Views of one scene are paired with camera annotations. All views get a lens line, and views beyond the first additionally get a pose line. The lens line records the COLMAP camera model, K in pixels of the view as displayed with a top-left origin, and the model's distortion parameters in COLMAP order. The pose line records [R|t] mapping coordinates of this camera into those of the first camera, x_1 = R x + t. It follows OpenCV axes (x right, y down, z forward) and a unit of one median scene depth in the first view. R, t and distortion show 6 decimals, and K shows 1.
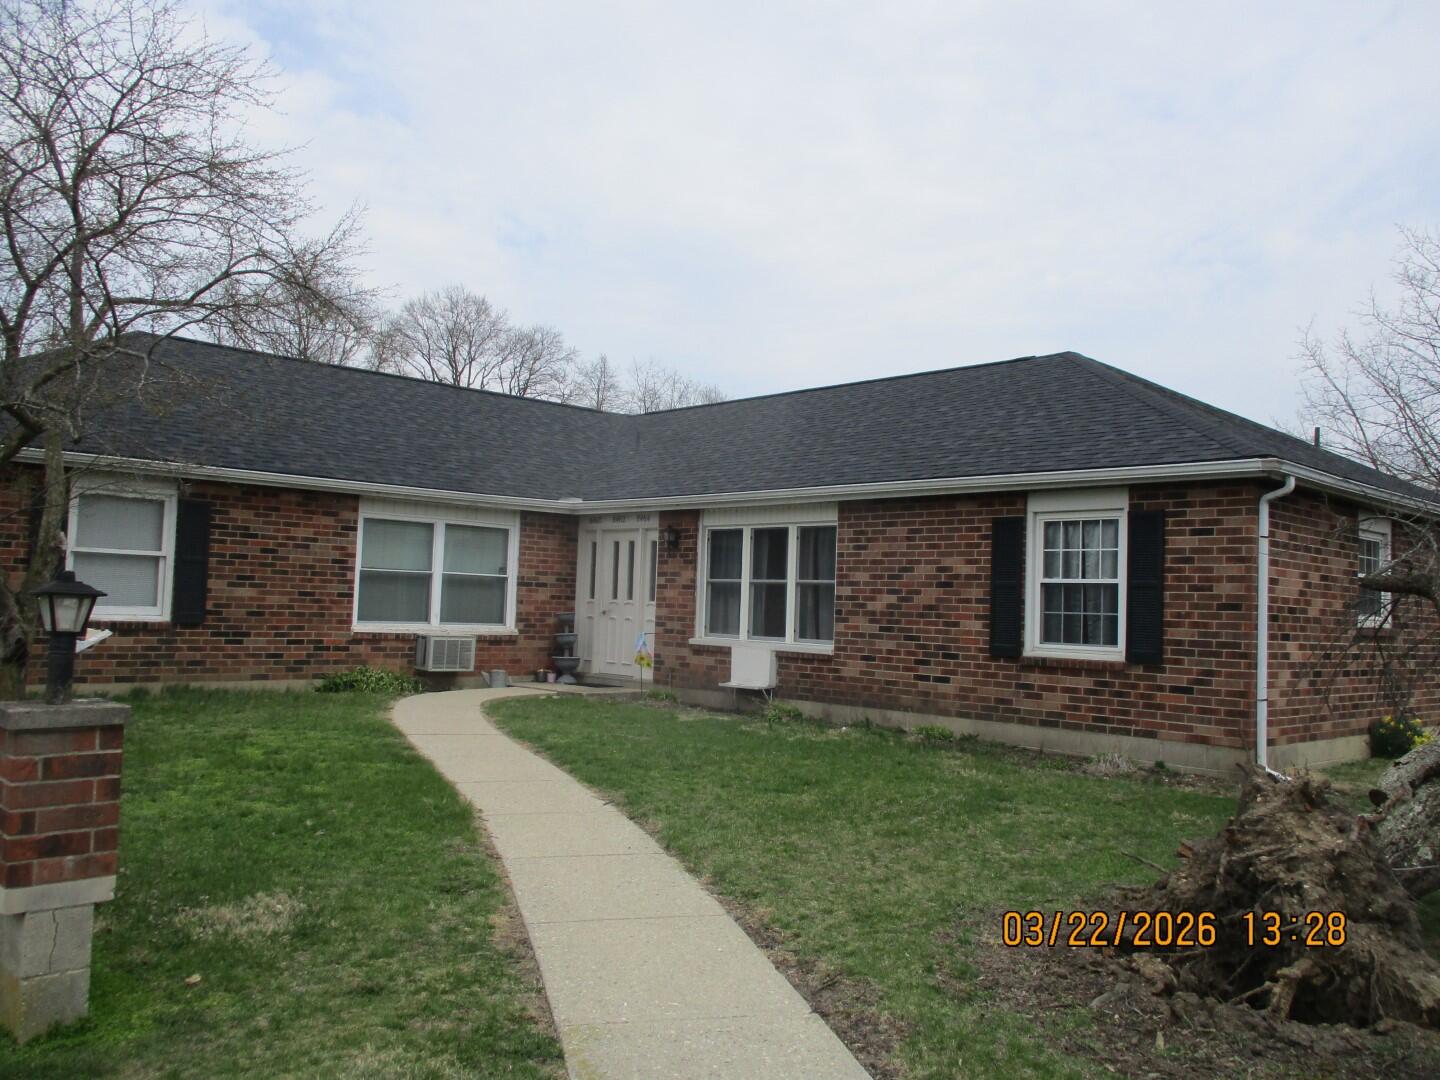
lens RADIAL K [[1207.2, 0, 720.0], [0, 1207.2, 540.0], [0, 0, 1]] dist [-0.016460, 0.028037]
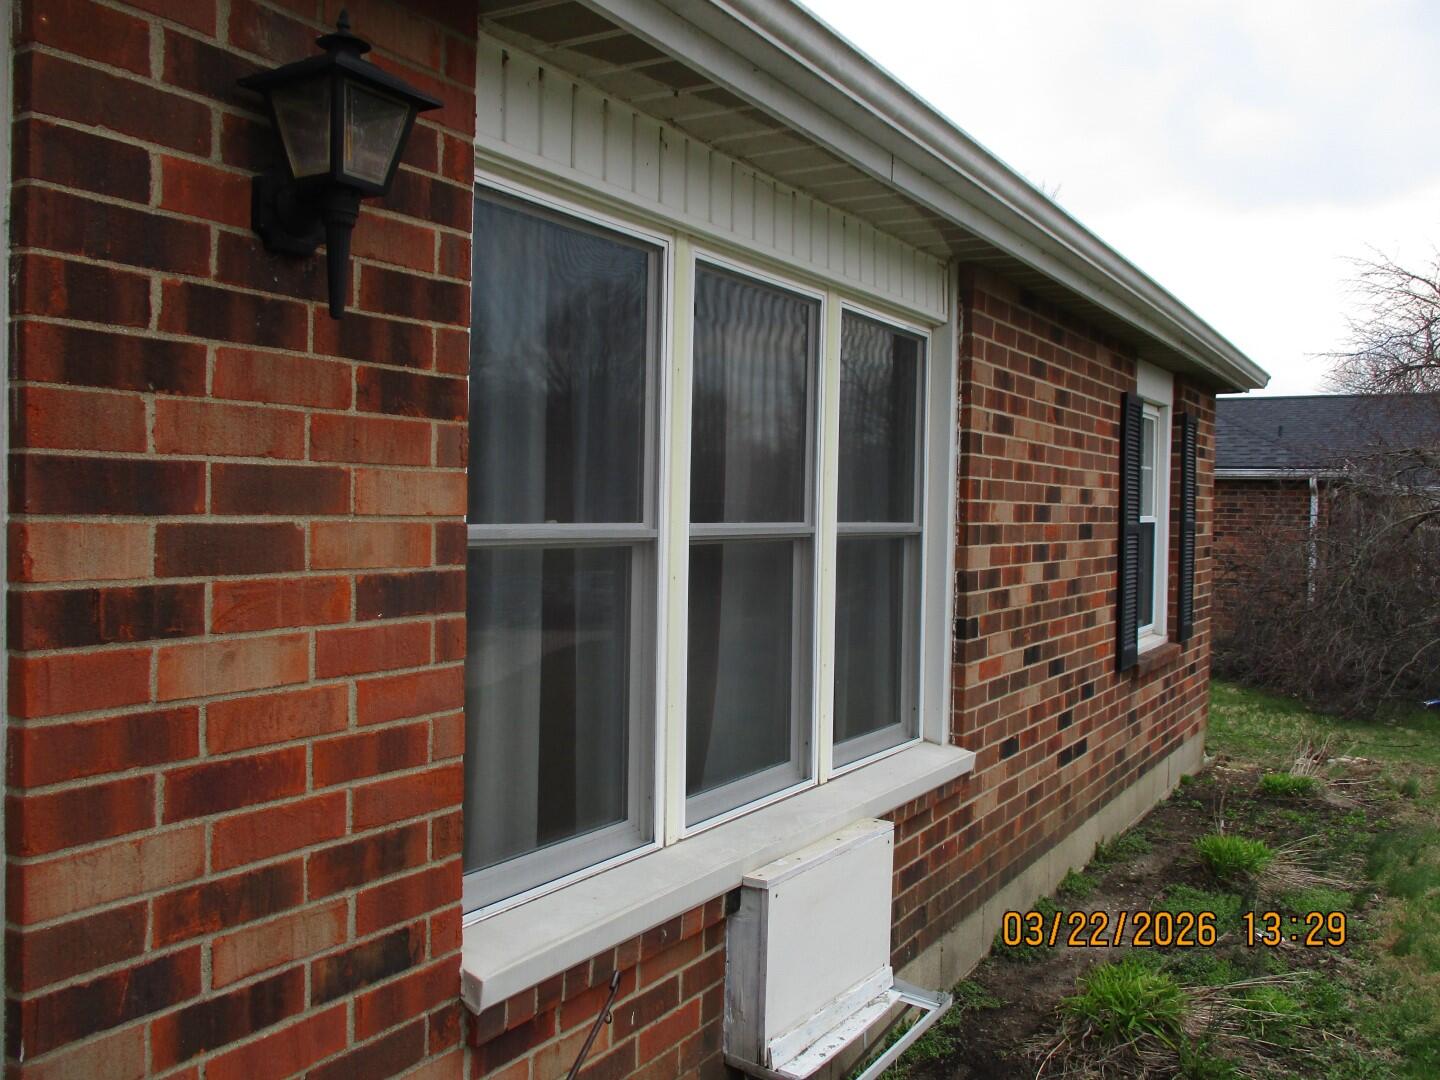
lens RADIAL K [[1207.2, 0, 720.0], [0, 1207.2, 540.0], [0, 0, 1]] dist [-0.016460, 0.028037]
pose [[-0.273881, -0.062862, 0.959707, -0.185813], [-0.076673, 0.996113, 0.043366, 0.029823], [-0.958702, -0.061707, -0.277636, 1.186570]]
